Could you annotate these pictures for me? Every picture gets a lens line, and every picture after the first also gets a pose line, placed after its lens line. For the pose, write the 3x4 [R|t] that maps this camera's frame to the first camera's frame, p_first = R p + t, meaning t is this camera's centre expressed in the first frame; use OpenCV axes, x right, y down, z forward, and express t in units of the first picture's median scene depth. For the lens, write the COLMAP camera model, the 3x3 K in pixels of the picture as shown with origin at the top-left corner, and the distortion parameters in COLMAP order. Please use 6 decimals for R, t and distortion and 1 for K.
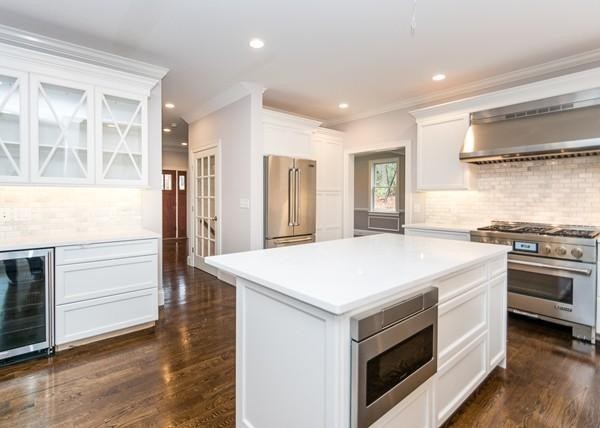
lens RADIAL K [[295.3, 0, 283.9], [0, 295.3, 202.5], [0, 0, 1]] dist [0.005247, -0.003670]
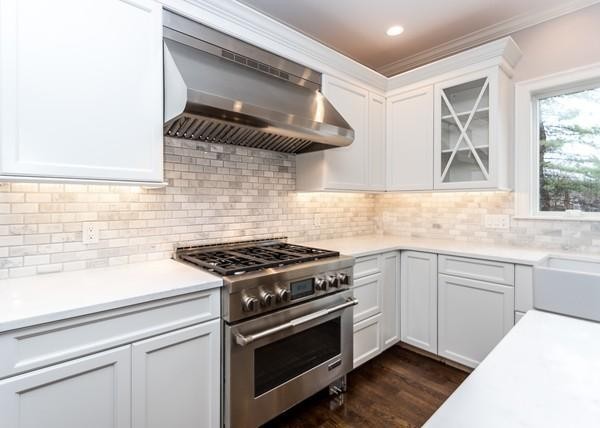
lens RADIAL K [[295.3, 0, 279.1], [0, 295.3, 201.6], [0, 0, 1]] dist [0.005247, -0.003670]
pose [[-0.016188, -0.001312, 0.999868, 0.201917], [0.013579, 0.999907, 0.001532, -0.017407], [-0.999777, 0.013602, -0.016169, 0.872071]]
